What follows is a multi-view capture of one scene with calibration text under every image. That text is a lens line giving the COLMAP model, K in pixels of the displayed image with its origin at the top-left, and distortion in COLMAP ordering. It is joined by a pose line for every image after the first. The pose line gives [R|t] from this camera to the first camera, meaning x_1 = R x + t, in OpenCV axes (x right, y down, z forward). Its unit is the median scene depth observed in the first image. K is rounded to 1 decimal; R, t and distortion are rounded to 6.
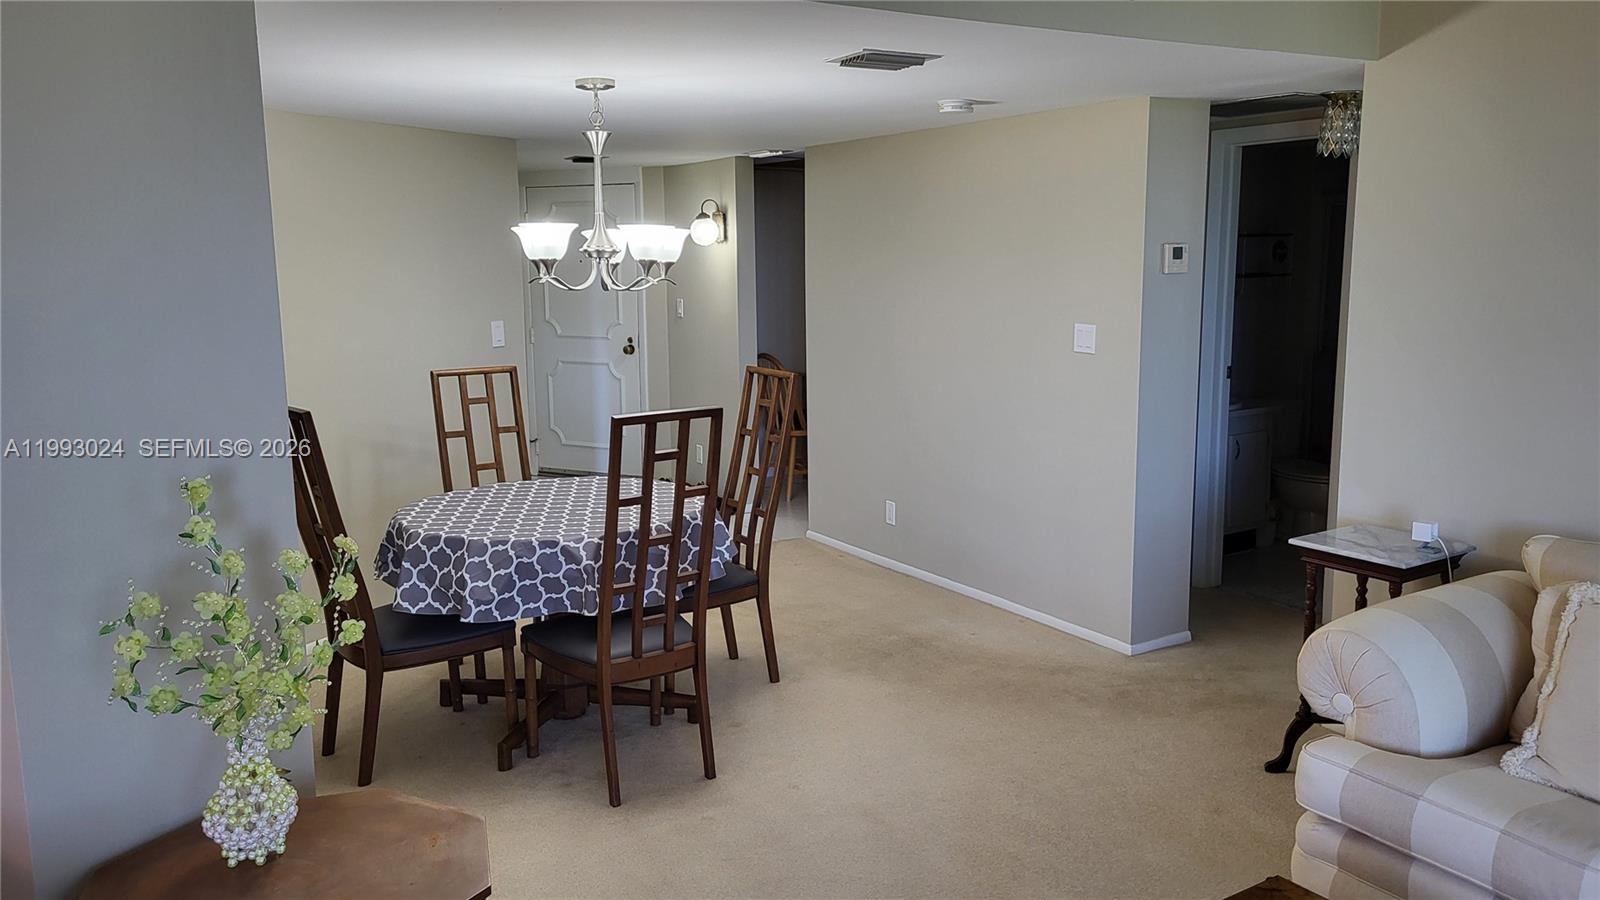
lens RADIAL K [[1202.3, 0, 814.6], [0, 1202.3, 447.4], [0, 0, 1]] dist [0.056448, -0.037468]
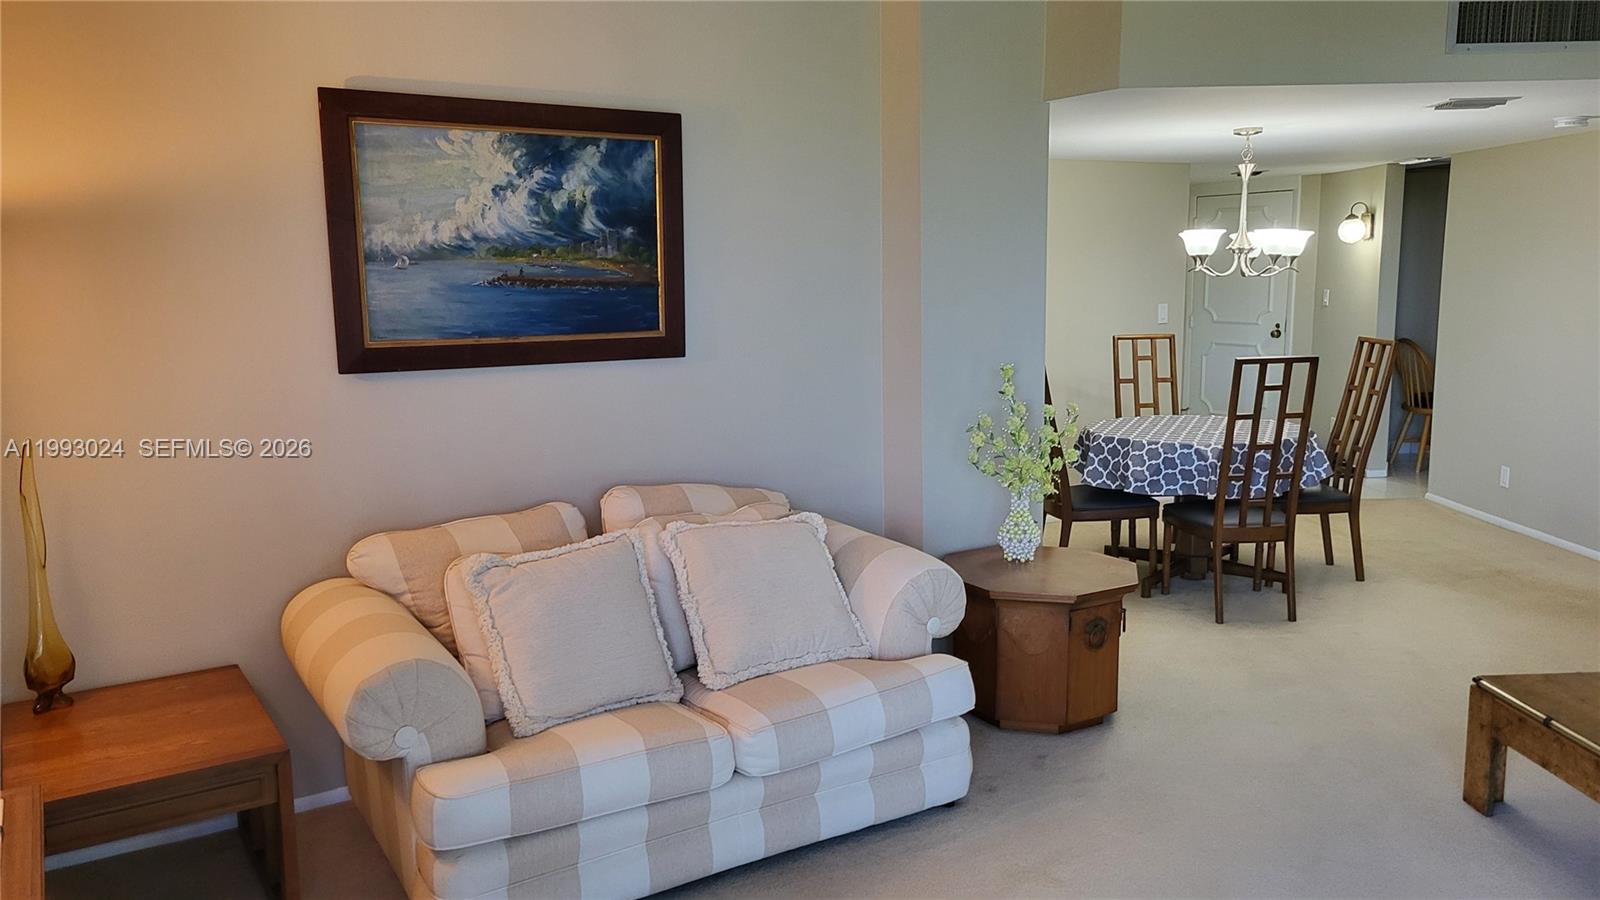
lens RADIAL K [[1202.3, 0, 800.4], [0, 1202.3, 449.4], [0, 0, 1]] dist [0.056448, -0.037468]
pose [[0.855311, 0.072405, -0.513031, 0.140121], [-0.072437, 0.997173, 0.019969, 0.090372], [0.513027, 0.020082, 0.858138, -0.534203]]
